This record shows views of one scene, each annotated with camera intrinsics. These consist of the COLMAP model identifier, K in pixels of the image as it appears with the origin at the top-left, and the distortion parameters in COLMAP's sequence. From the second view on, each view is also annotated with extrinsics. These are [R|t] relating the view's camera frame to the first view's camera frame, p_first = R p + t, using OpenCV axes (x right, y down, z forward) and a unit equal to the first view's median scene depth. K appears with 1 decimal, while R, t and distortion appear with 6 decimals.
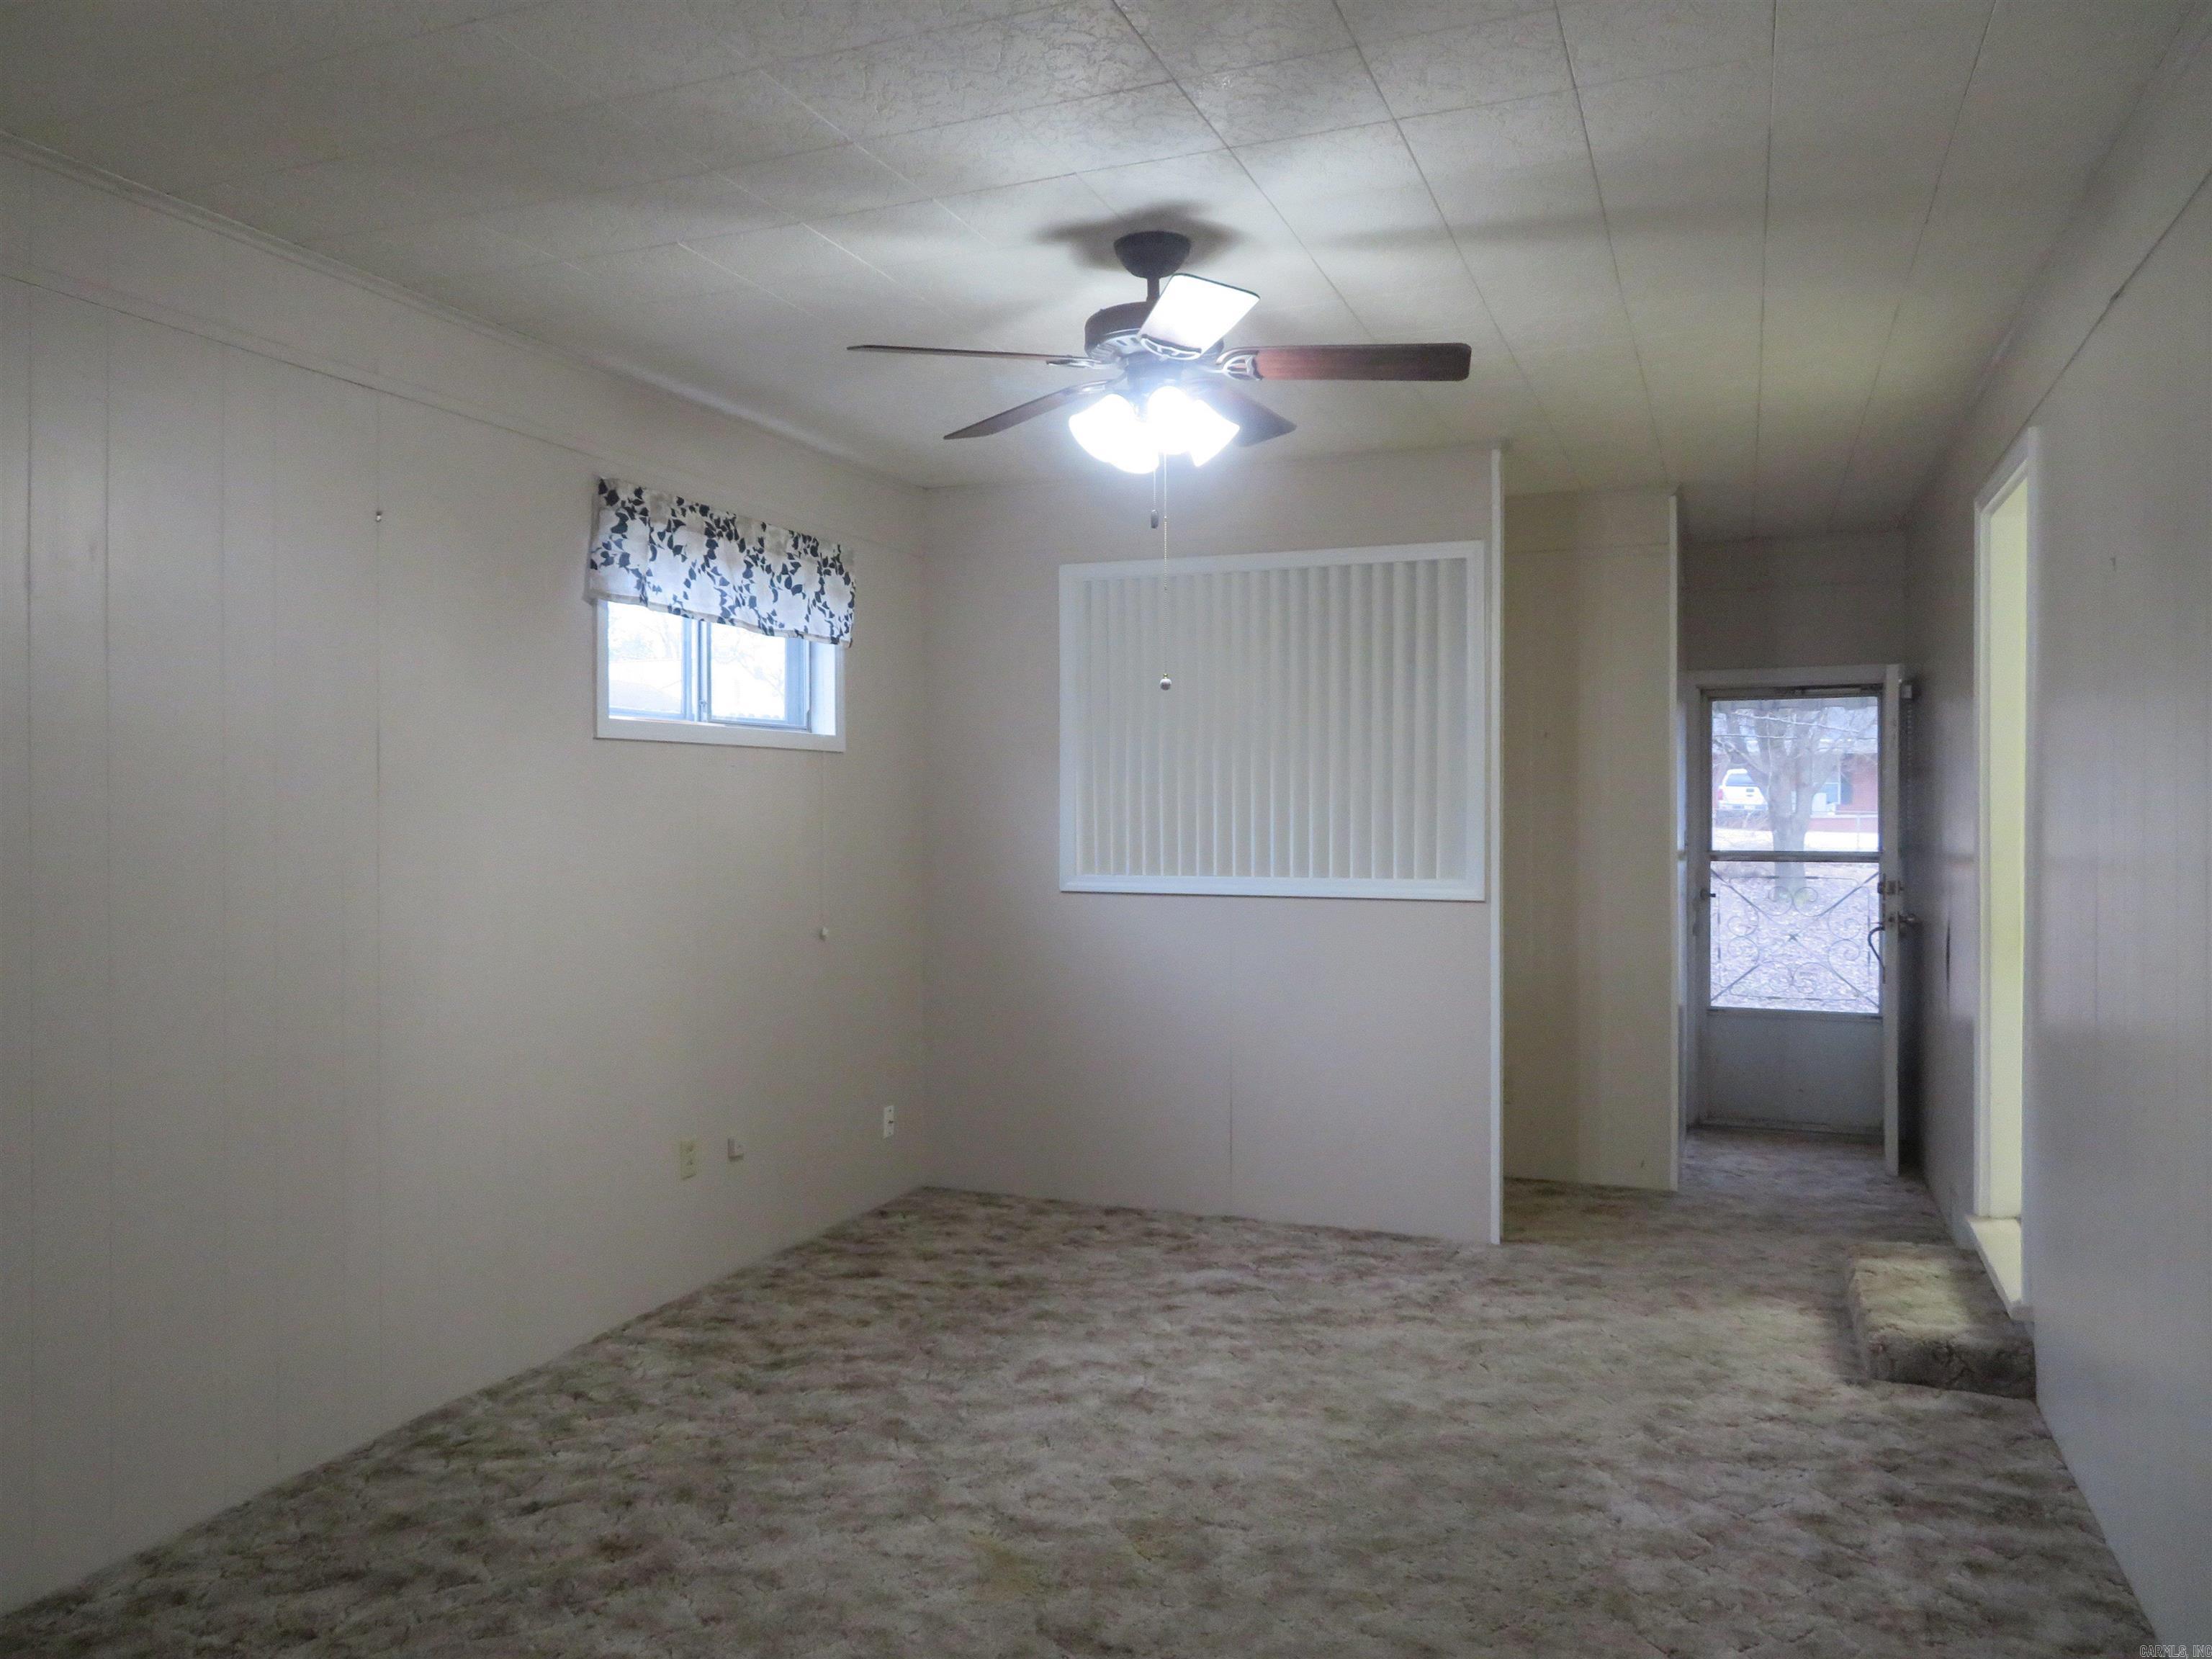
lens RADIAL K [[1596.1, 0, 1084.9], [0, 1596.1, 820.5], [0, 0, 1]] dist [-0.007042, 0.041357]
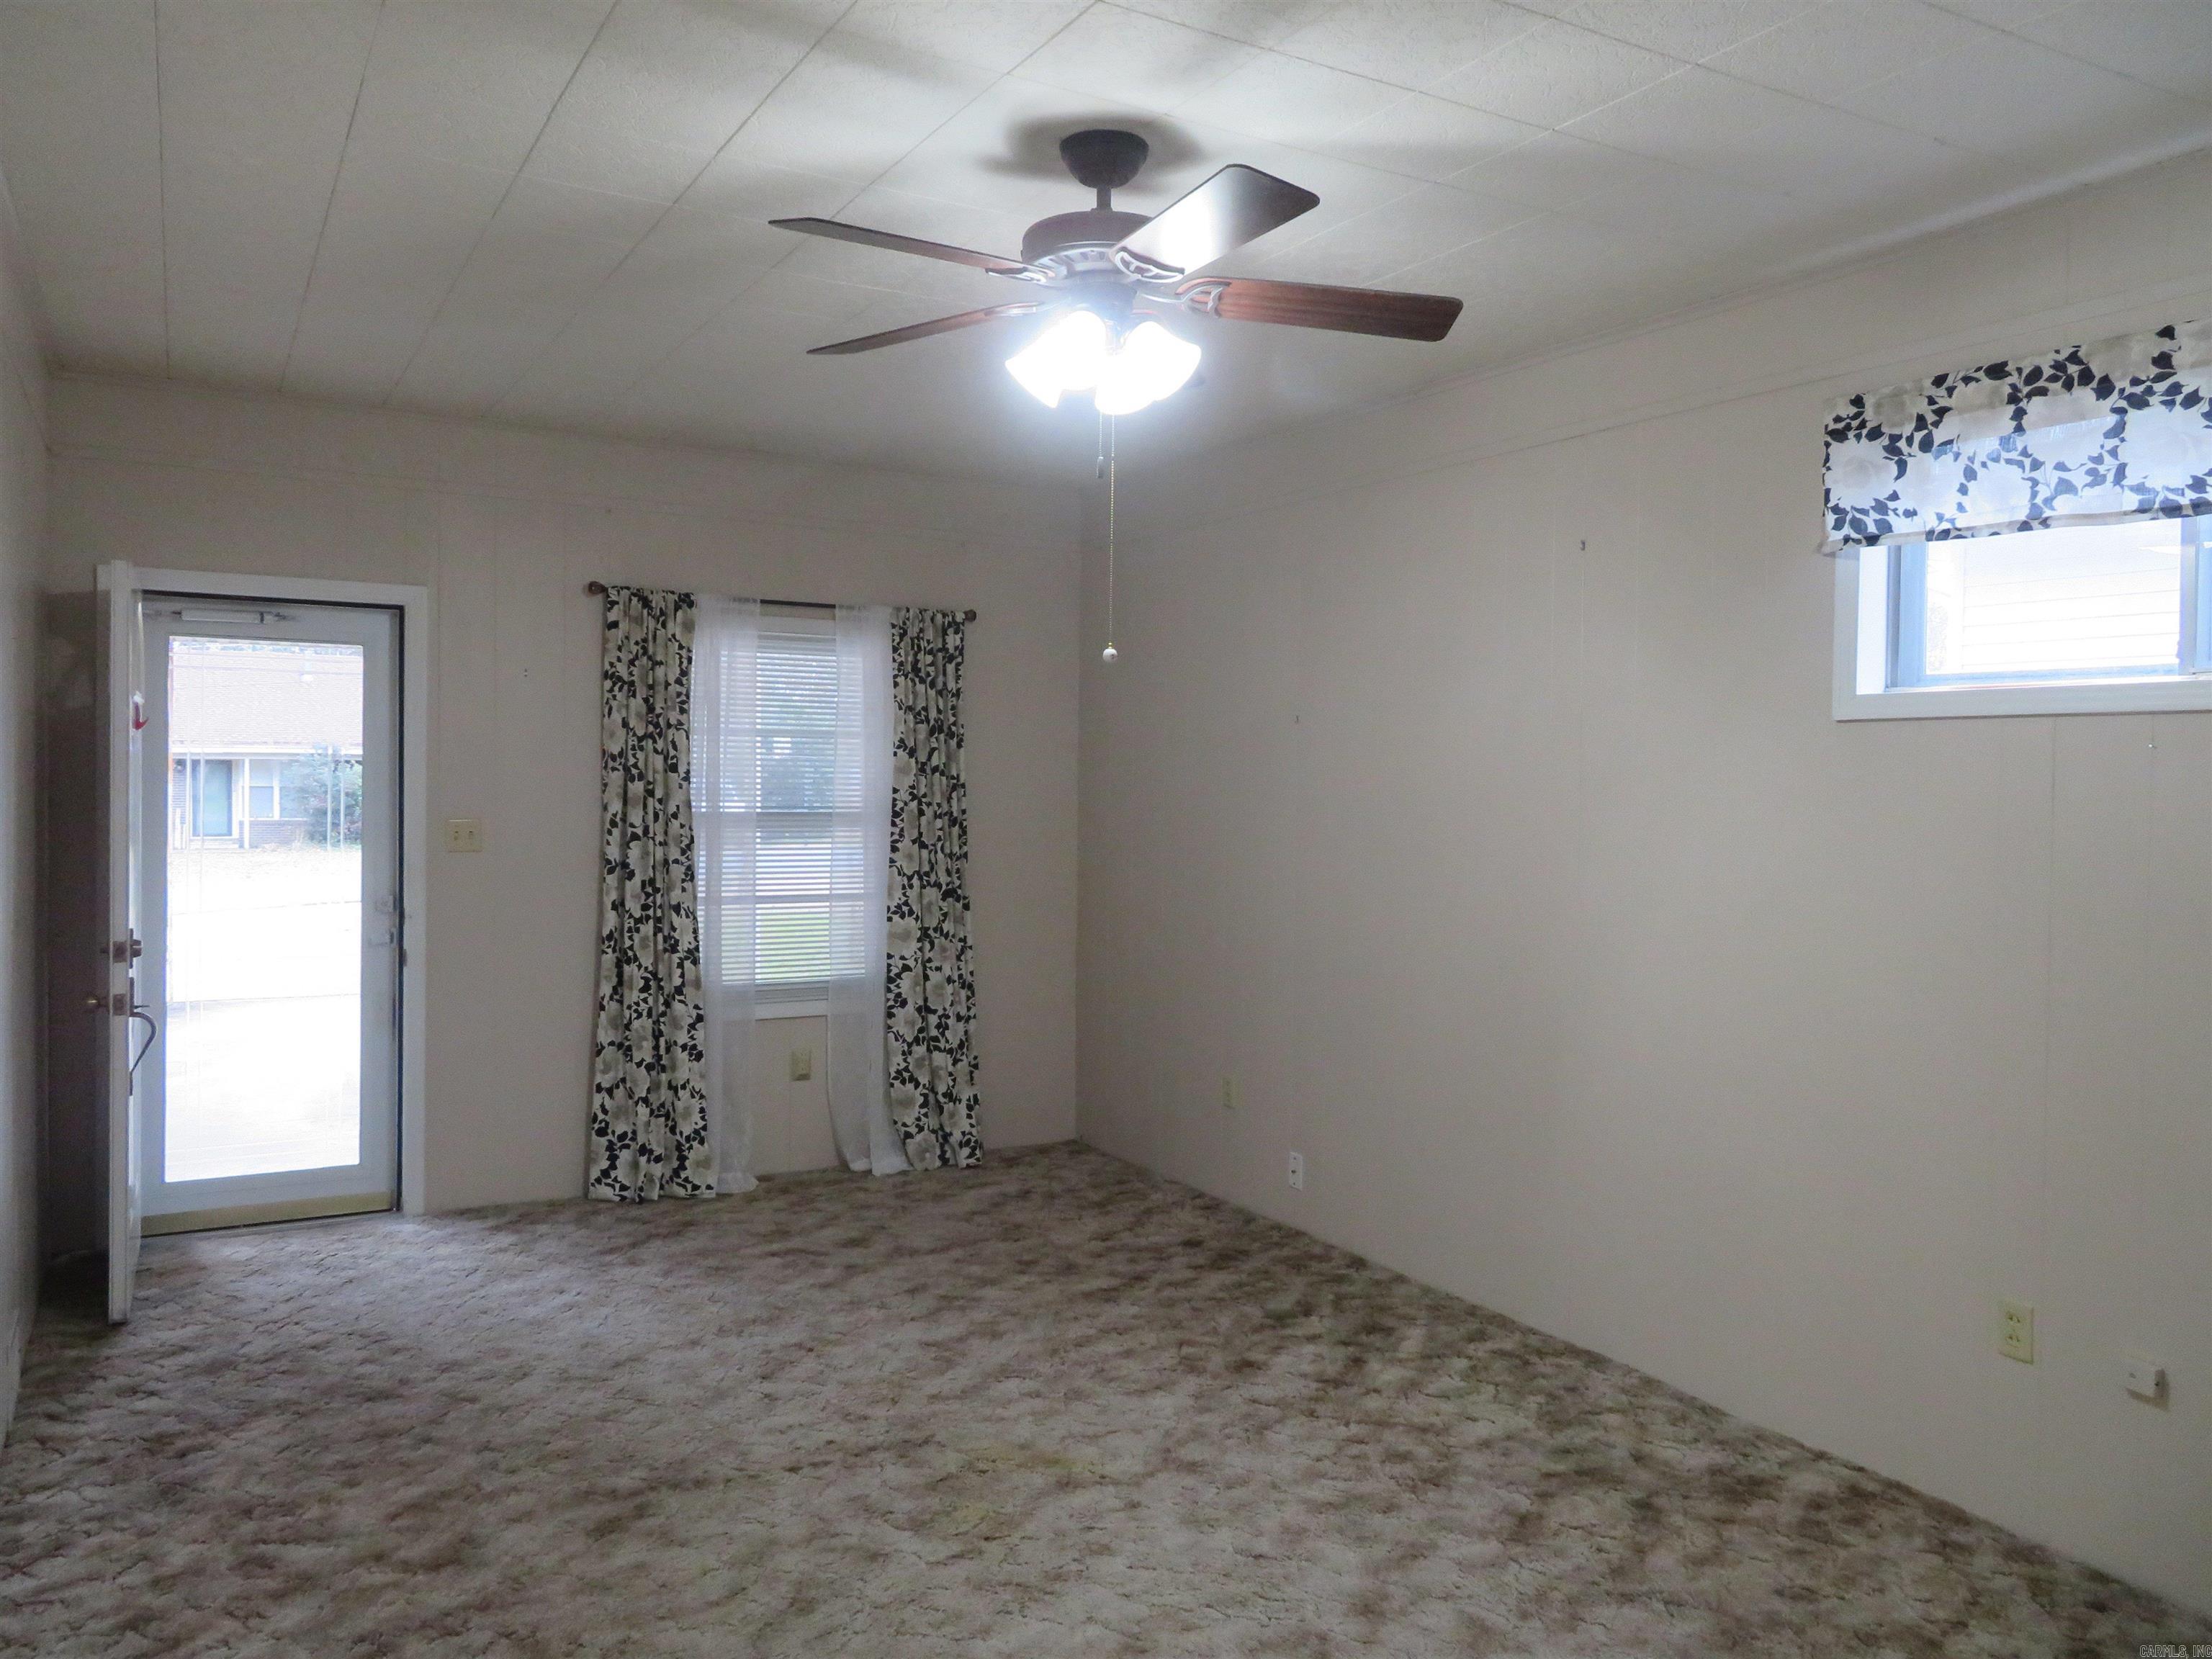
lens RADIAL K [[1596.1, 0, 1084.9], [0, 1596.1, 820.5], [0, 0, 1]] dist [-0.007042, 0.041357]
pose [[-0.614717, 0.014765, -0.788609, 0.609677], [-0.019316, 0.999243, 0.033765, -0.022438], [0.788511, 0.035989, -0.613967, 1.272842]]
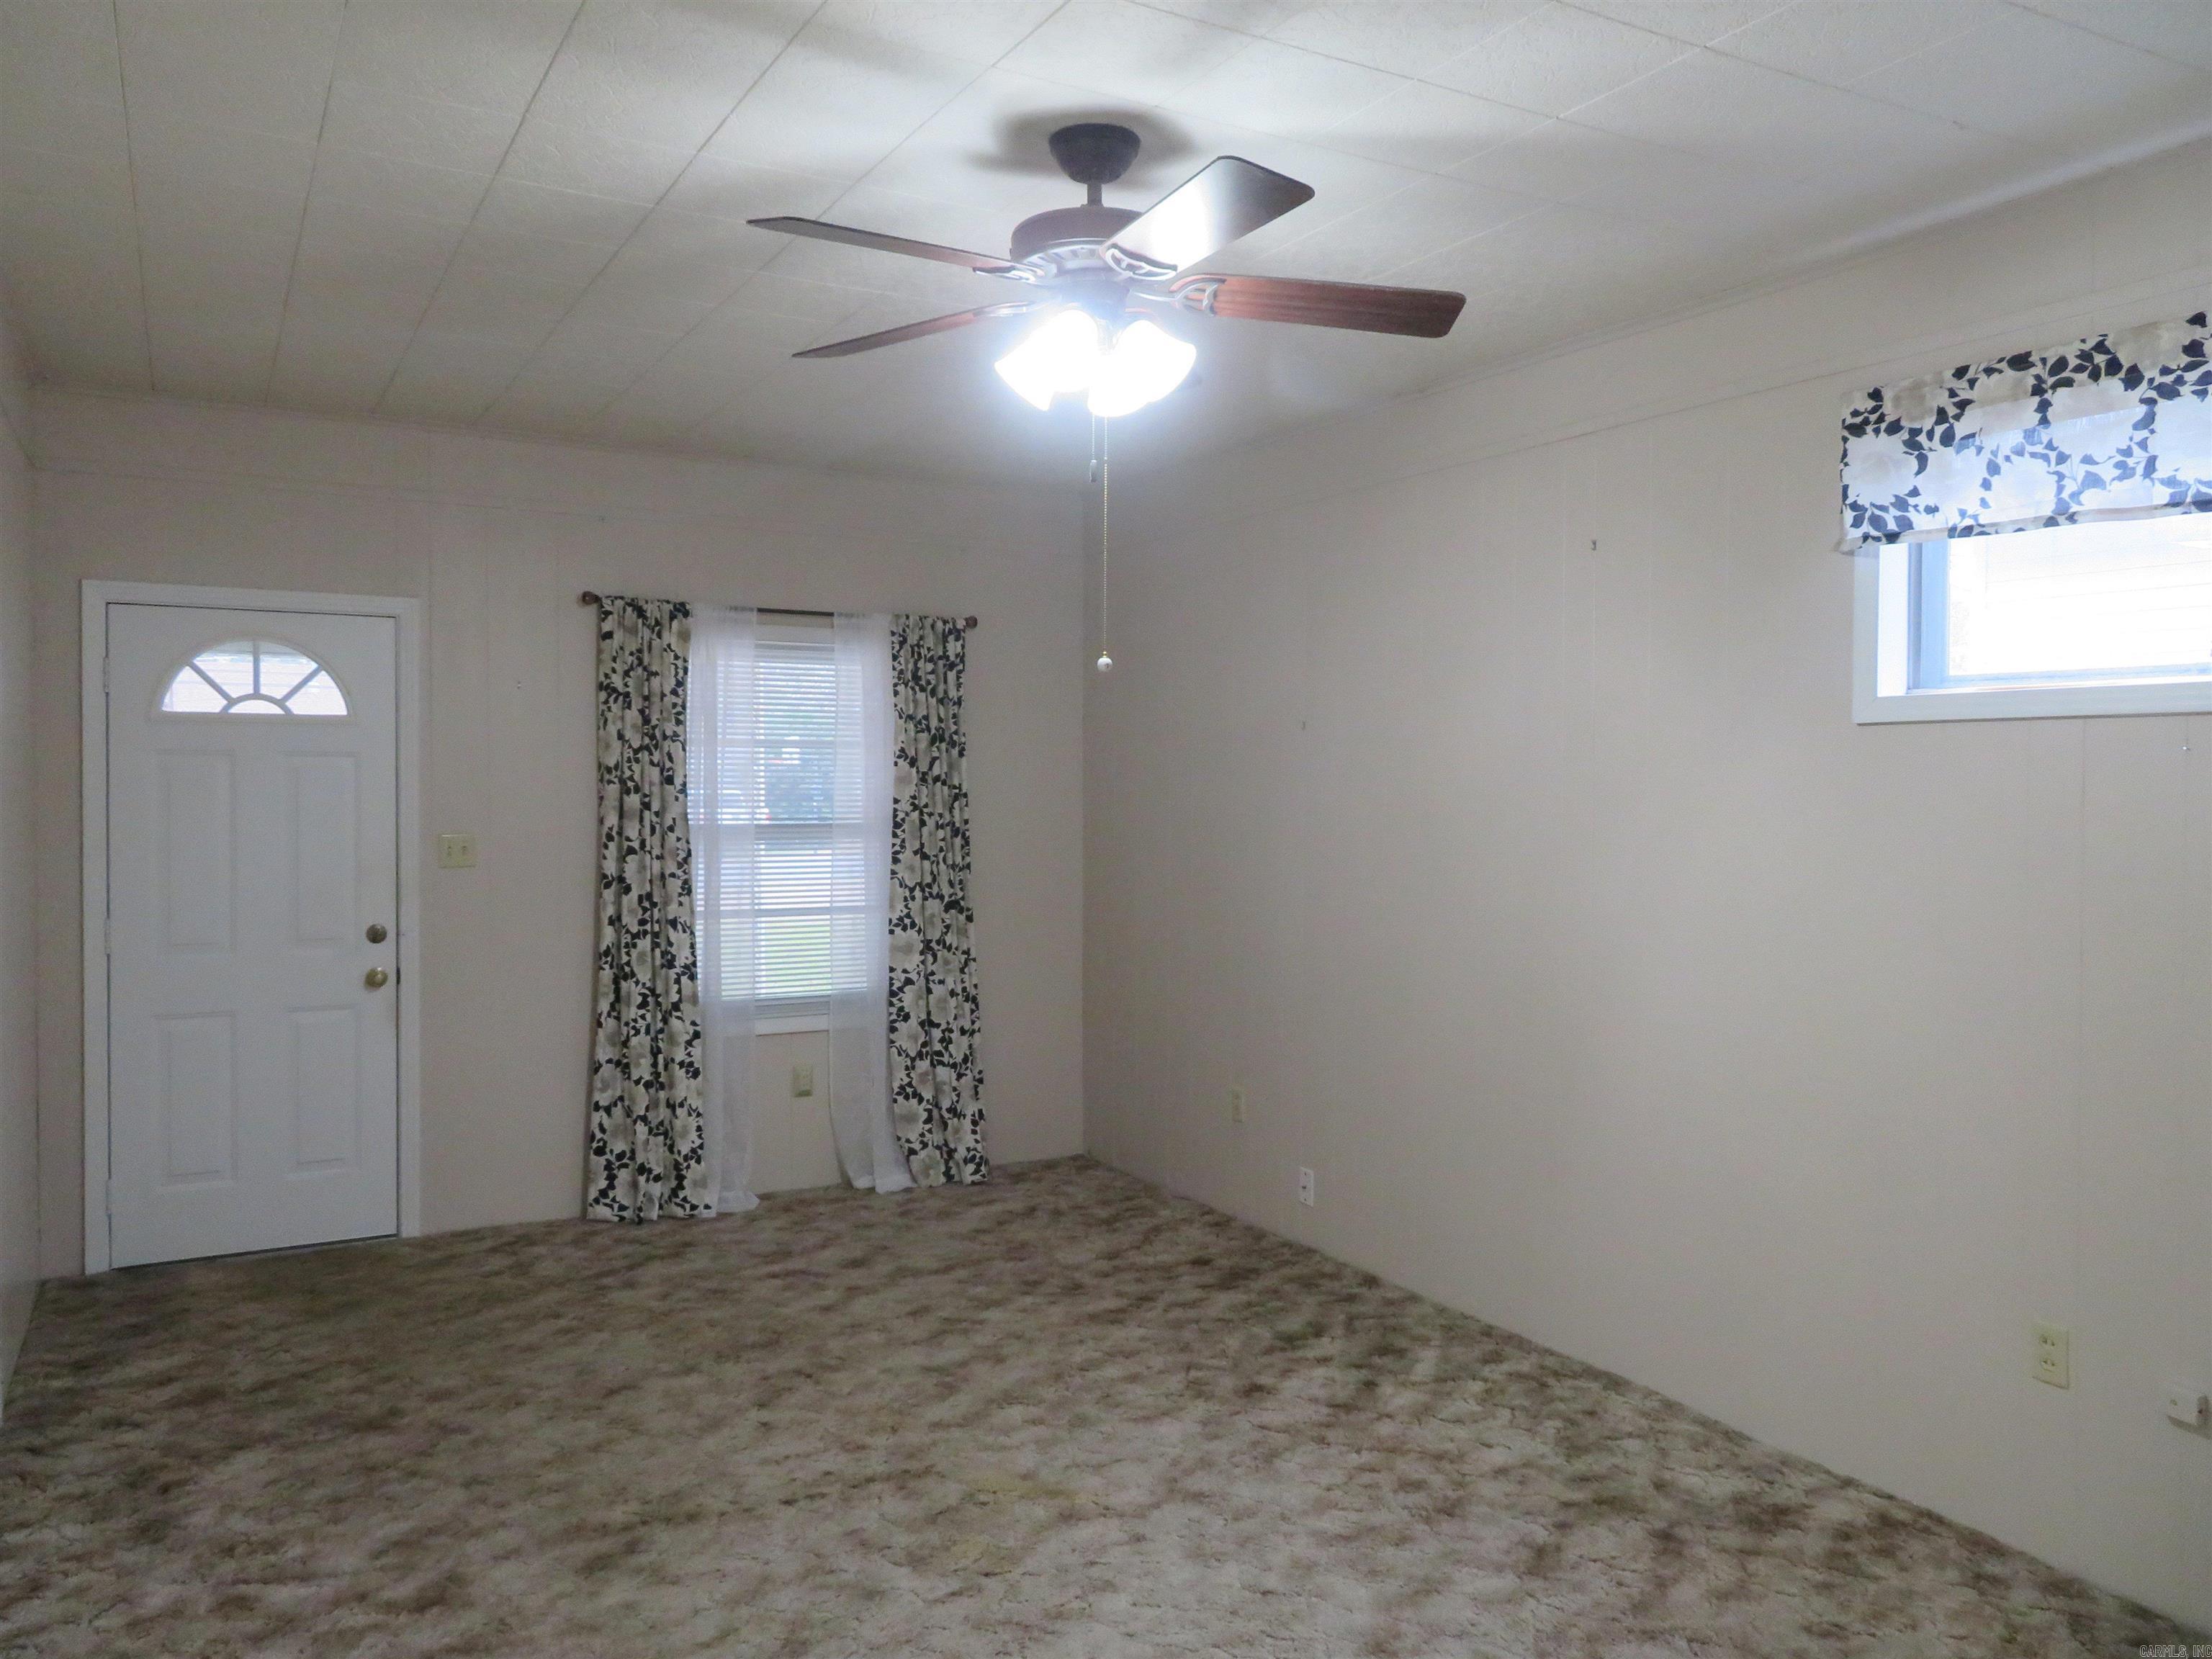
lens RADIAL K [[1607.5, 0, 1083.7], [0, 1607.5, 820.8], [0, 0, 1]] dist [-0.005932, 0.040649]
pose [[-0.621125, 0.017674, -0.783512, 0.592340], [-0.010685, 0.999462, 0.031016, -0.026049], [0.783639, 0.027637, -0.620602, 1.268511]]
